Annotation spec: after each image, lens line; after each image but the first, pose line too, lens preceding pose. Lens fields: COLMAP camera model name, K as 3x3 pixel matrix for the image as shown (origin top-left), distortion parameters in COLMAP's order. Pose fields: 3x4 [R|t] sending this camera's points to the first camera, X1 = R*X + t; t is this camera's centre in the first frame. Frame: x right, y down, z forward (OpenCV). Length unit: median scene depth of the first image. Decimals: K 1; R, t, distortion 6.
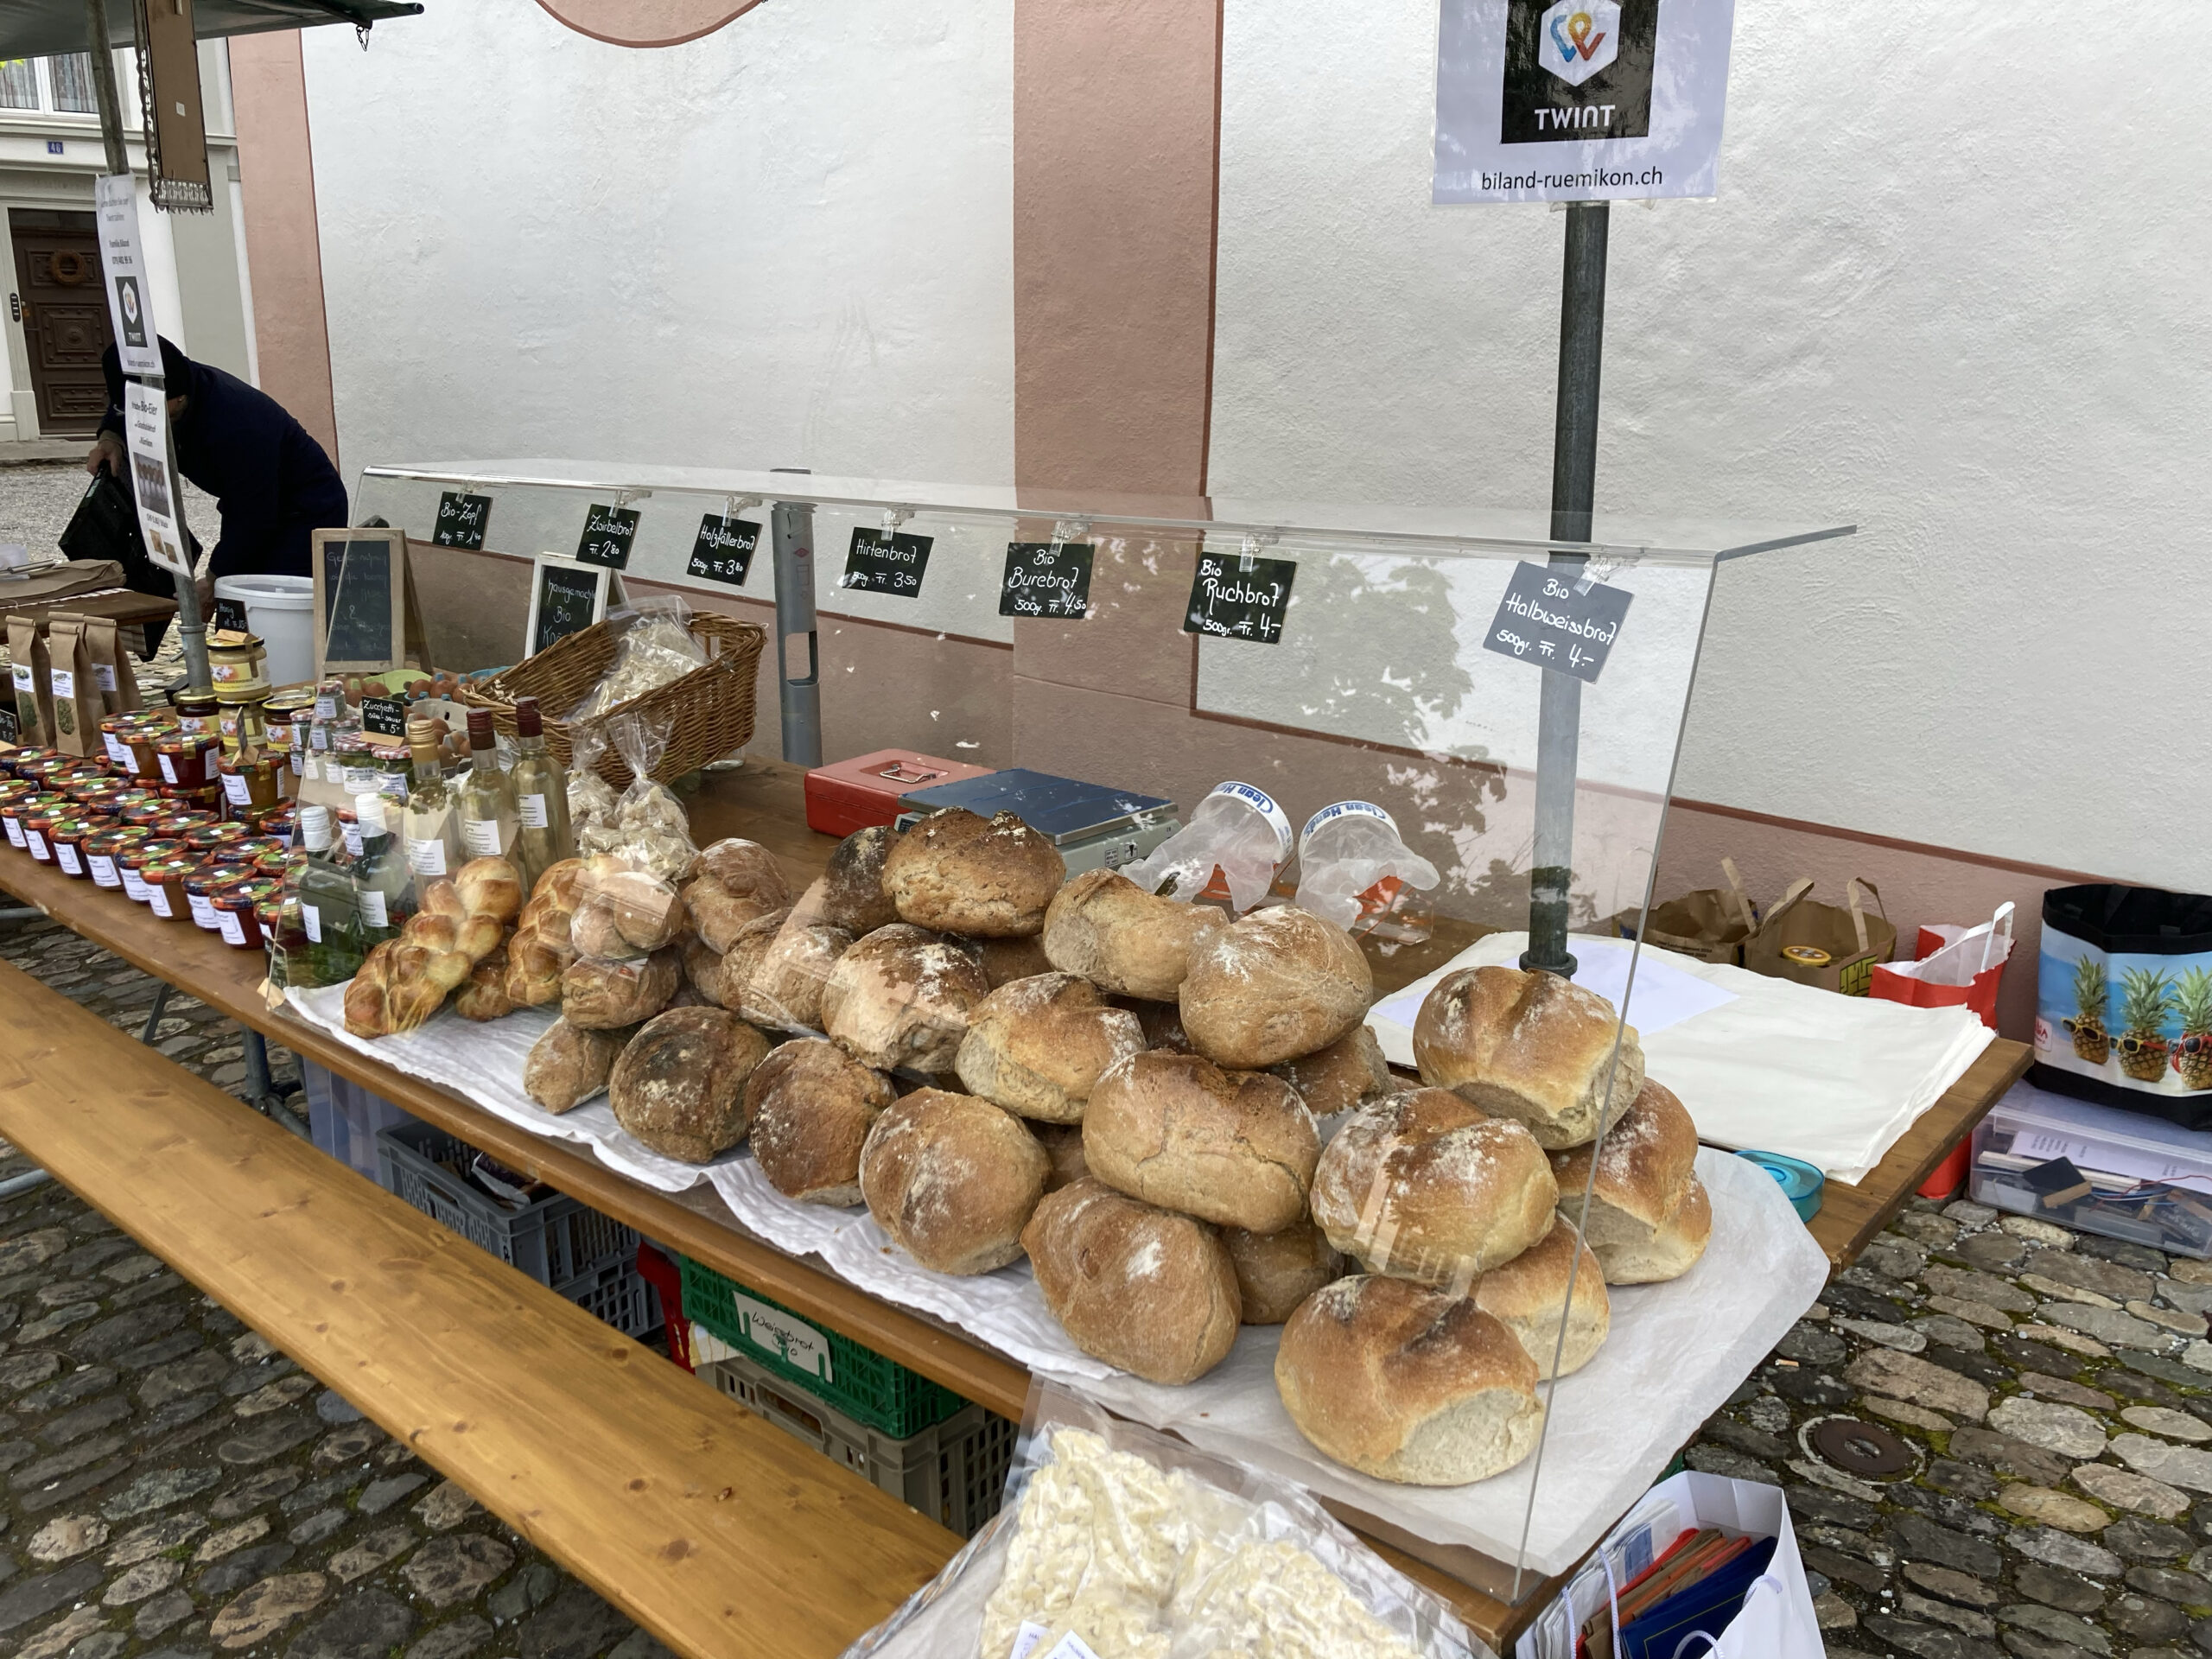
lens RADIAL K [[1799.3, 0, 1103.2], [0, 1799.3, 830.1], [0, 0, 1]] dist [-0.004464, 0.000864]
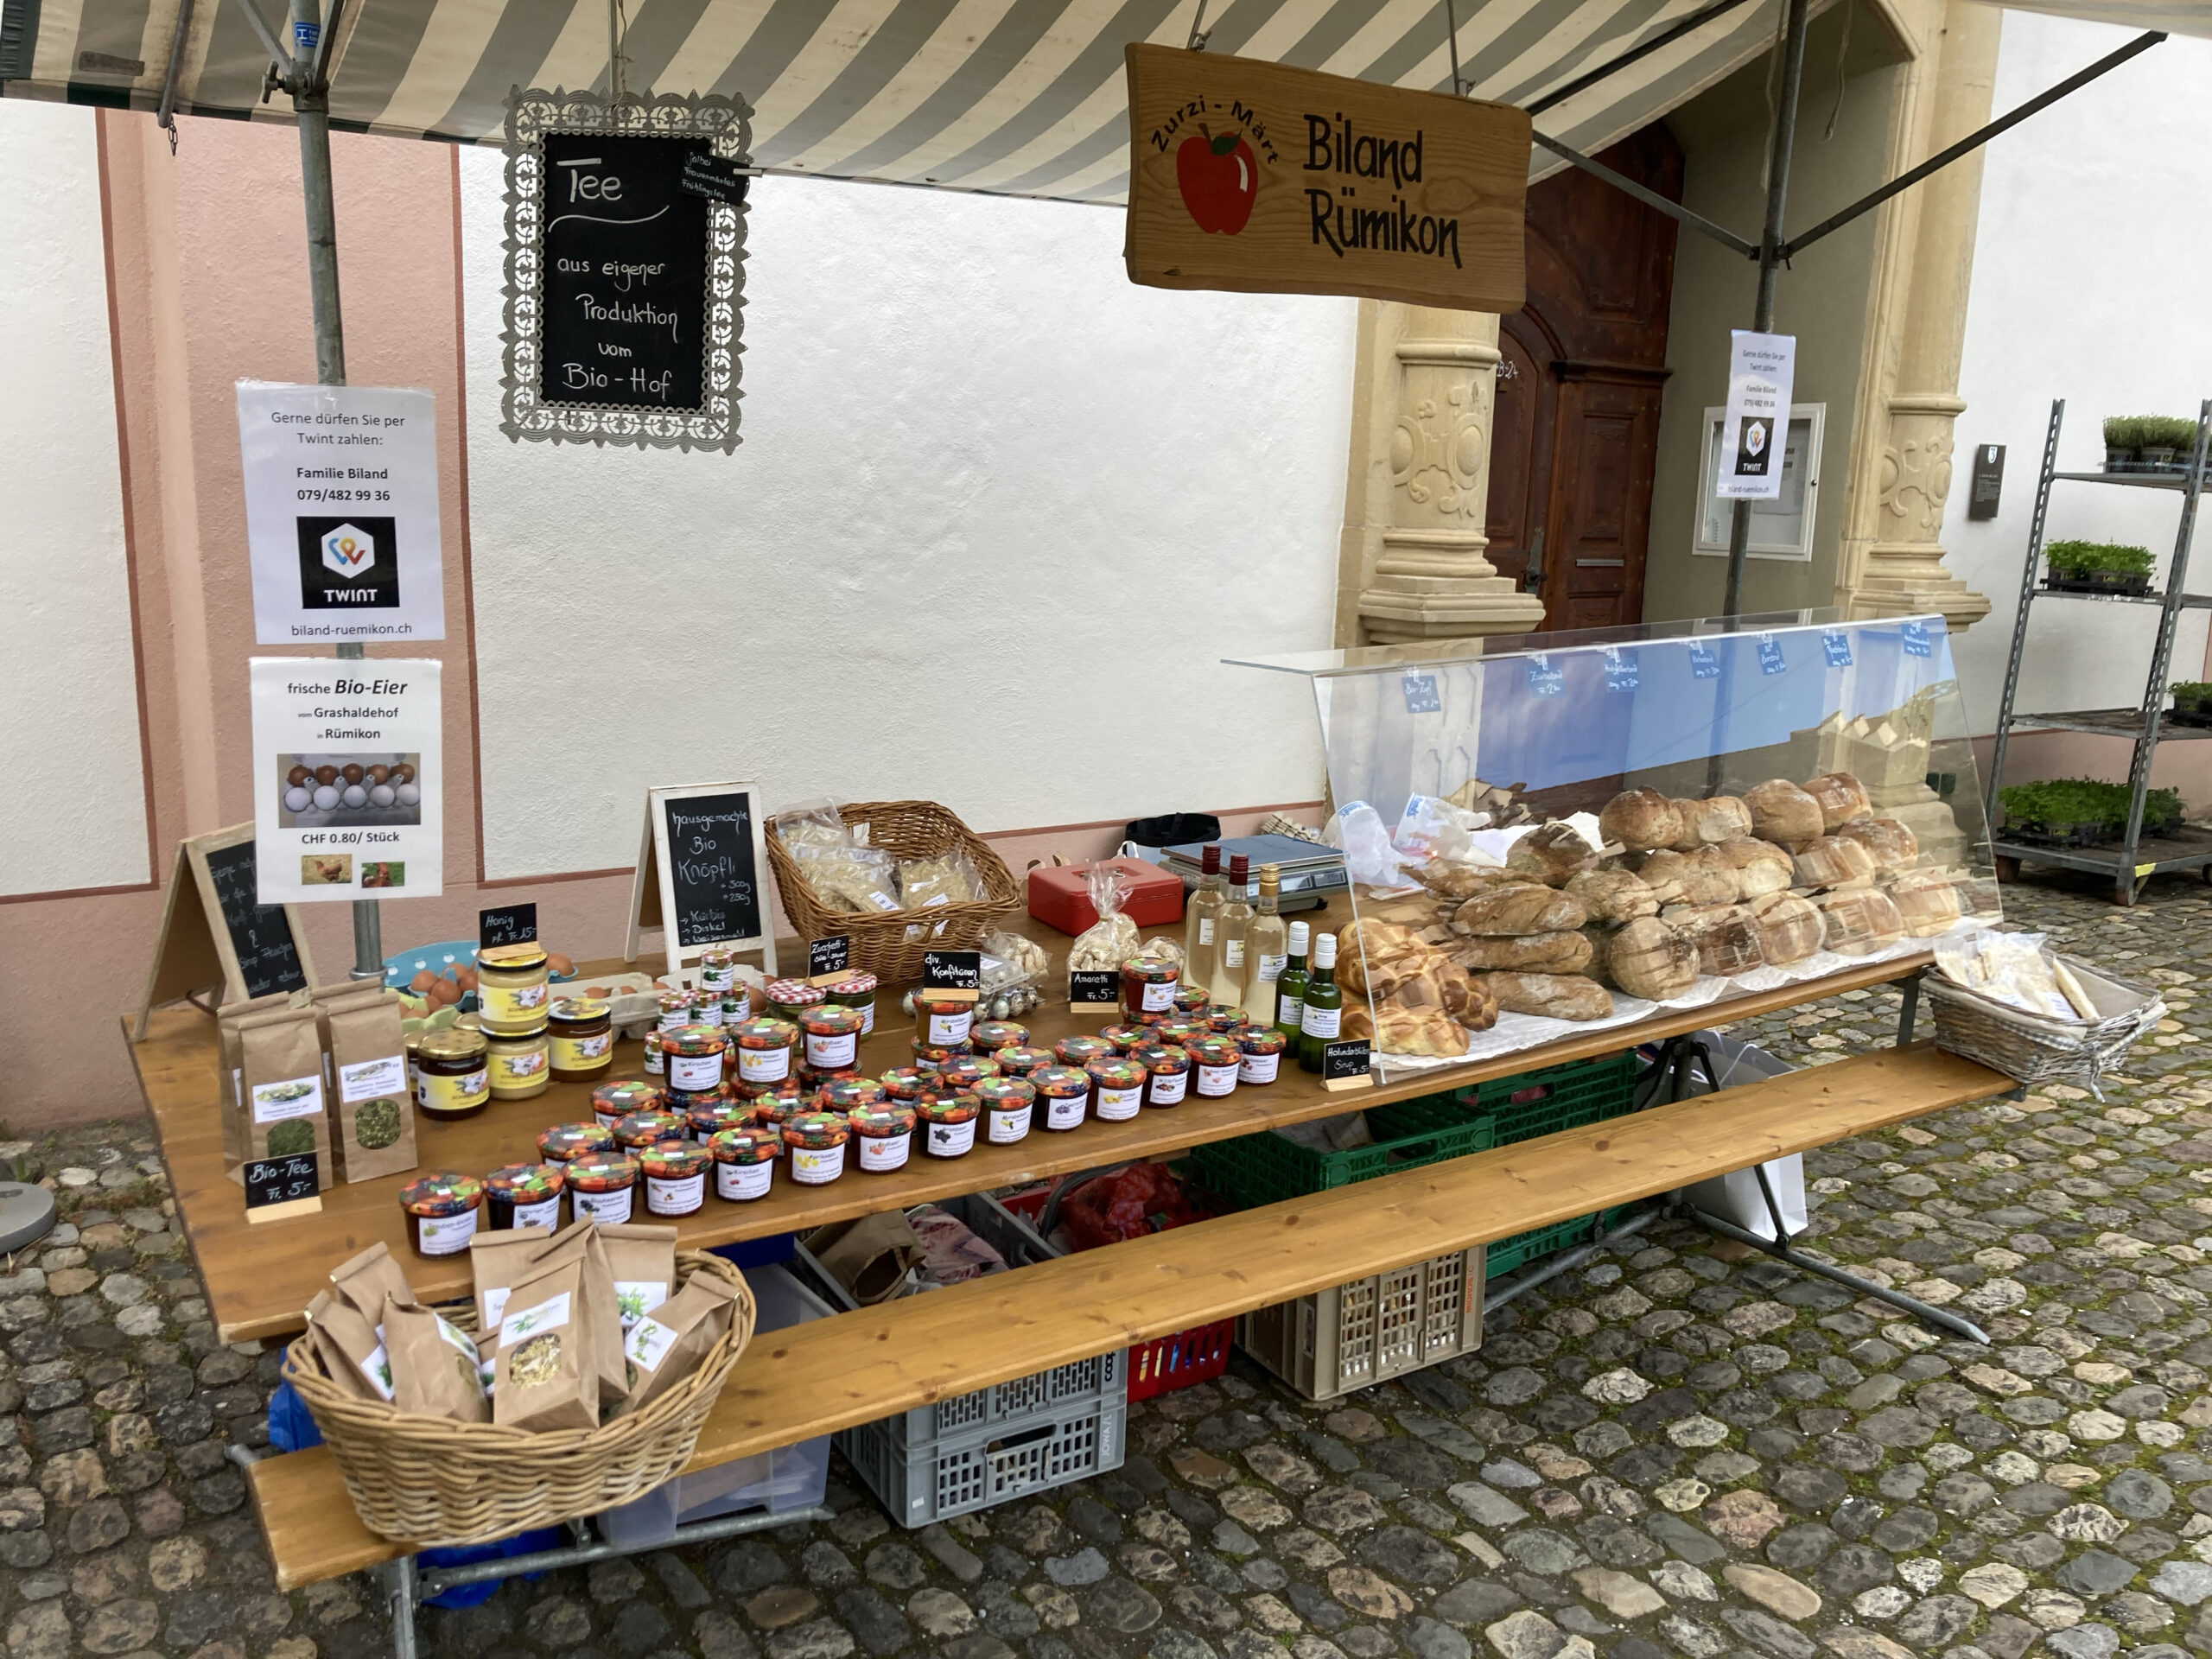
lens RADIAL K [[1799.3, 0, 1102.1], [0, 1799.3, 832.4], [0, 0, 1]] dist [-0.004464, 0.000864]
pose [[0.282227, -0.186663, 0.941013, -1.043751], [0.245261, 0.962331, 0.117333, -0.167415], [-0.927467, 0.197679, 0.317377, 0.451634]]
